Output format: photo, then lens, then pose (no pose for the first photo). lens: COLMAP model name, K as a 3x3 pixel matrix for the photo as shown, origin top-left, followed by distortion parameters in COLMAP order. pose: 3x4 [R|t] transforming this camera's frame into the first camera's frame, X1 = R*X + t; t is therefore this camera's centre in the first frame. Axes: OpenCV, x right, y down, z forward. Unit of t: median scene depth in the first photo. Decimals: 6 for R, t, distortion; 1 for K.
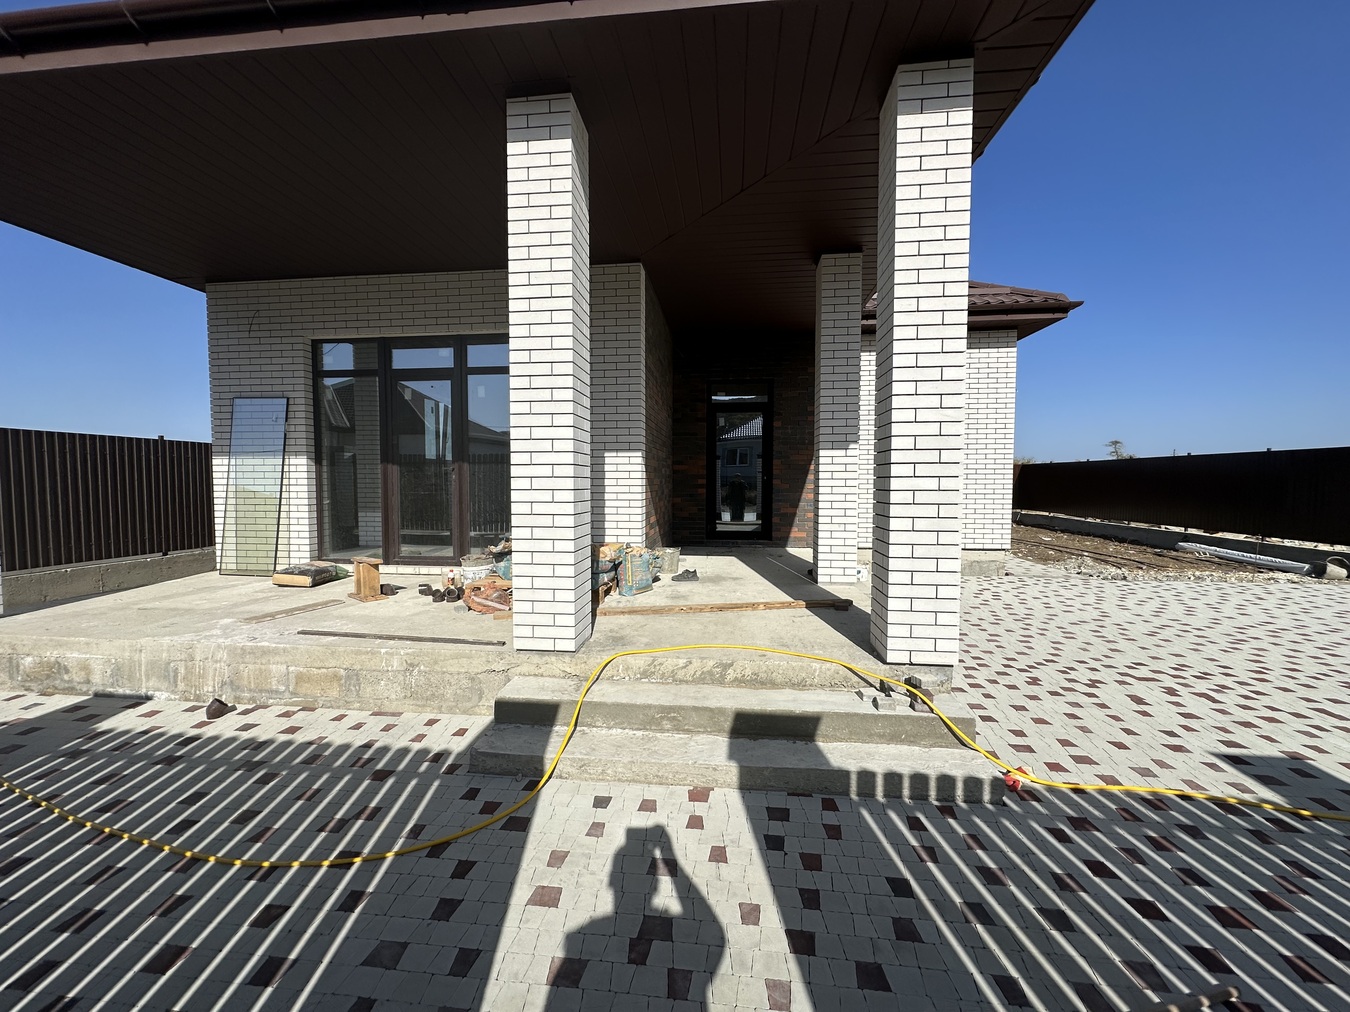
lens RADIAL K [[536.8, 0, 673.8], [0, 536.8, 505.6], [0, 0, 1]] dist [-0.003432, 0.000658]
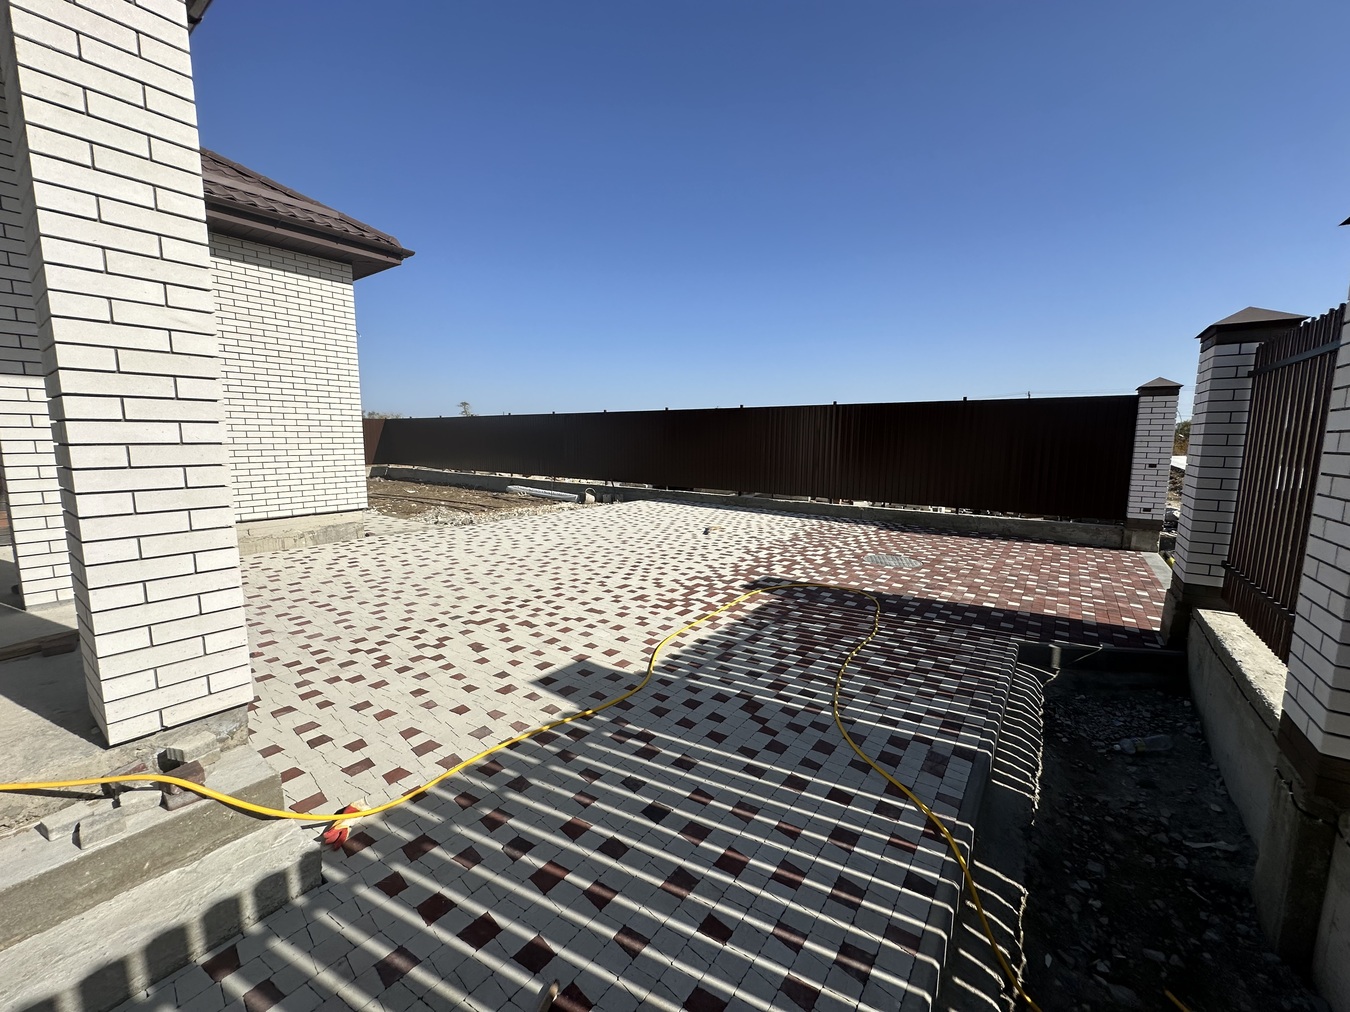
lens RADIAL K [[536.8, 0, 677.3], [0, 536.8, 509.1], [0, 0, 1]] dist [-0.003432, 0.000658]
pose [[0.489906, -0.112487, 0.864487, 0.187686], [0.034686, 0.993370, 0.109601, -0.001178], [-0.871085, -0.023709, 0.490560, 0.160999]]
